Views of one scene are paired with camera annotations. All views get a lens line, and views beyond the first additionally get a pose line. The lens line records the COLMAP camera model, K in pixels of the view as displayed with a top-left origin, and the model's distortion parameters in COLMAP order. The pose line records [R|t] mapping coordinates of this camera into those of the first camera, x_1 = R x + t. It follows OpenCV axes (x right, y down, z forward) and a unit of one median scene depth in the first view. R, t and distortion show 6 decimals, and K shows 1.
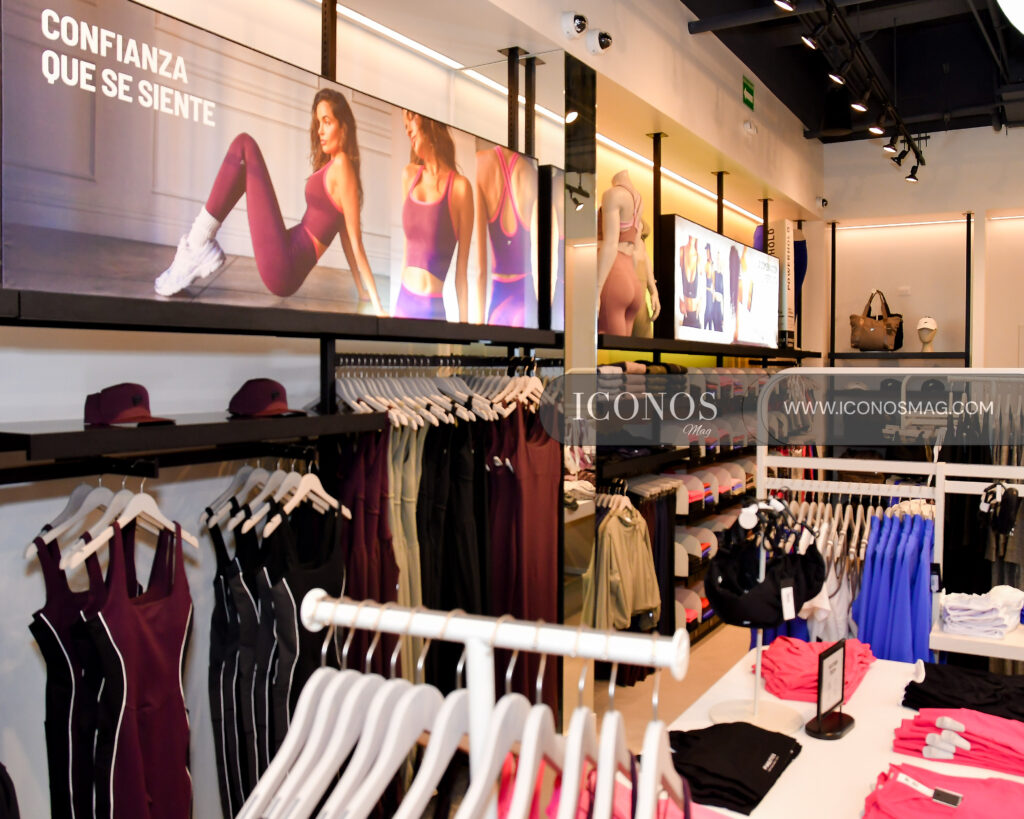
lens RADIAL K [[920.7, 0, 512.7], [0, 920.7, 410.2], [0, 0, 1]] dist [-0.073530, 0.009031]
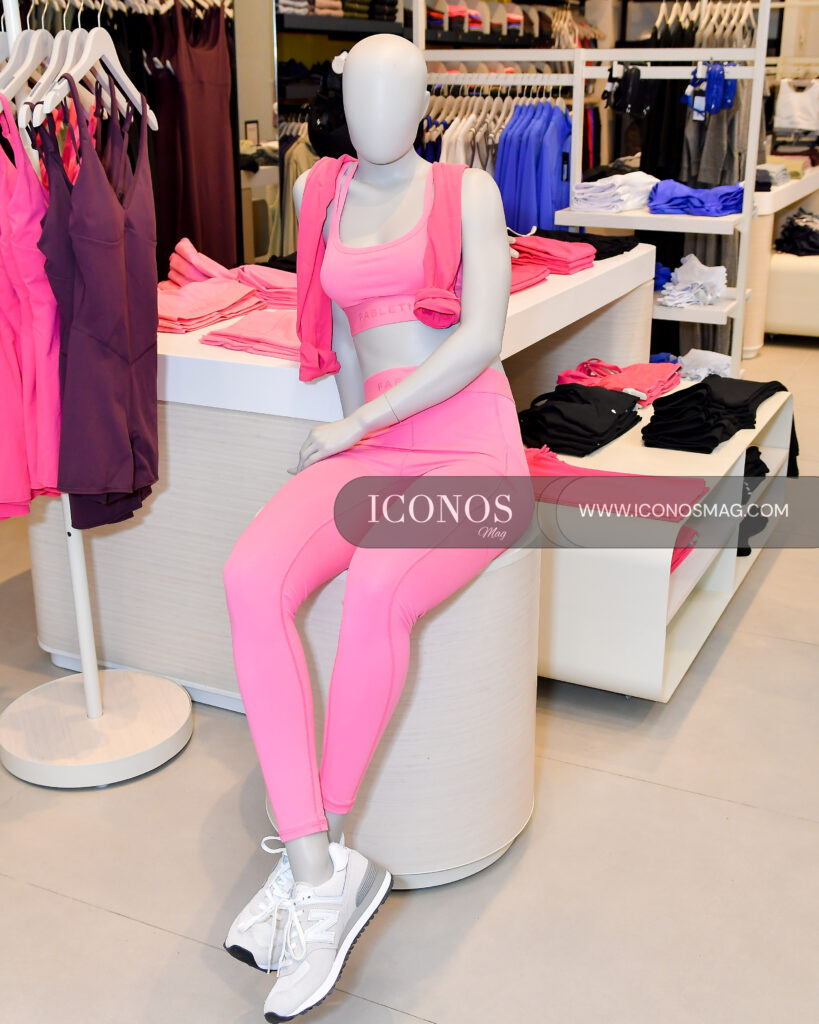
lens RADIAL K [[1305.6, 0, 408.0], [0, 1305.6, 509.2], [0, 0, 1]] dist [-0.028620, 0.000000]
pose [[0.997452, -0.021562, 0.068003, 0.138098], [0.002504, 0.963227, 0.268677, 0.136119], [-0.071295, -0.267823, 0.960827, -0.443746]]
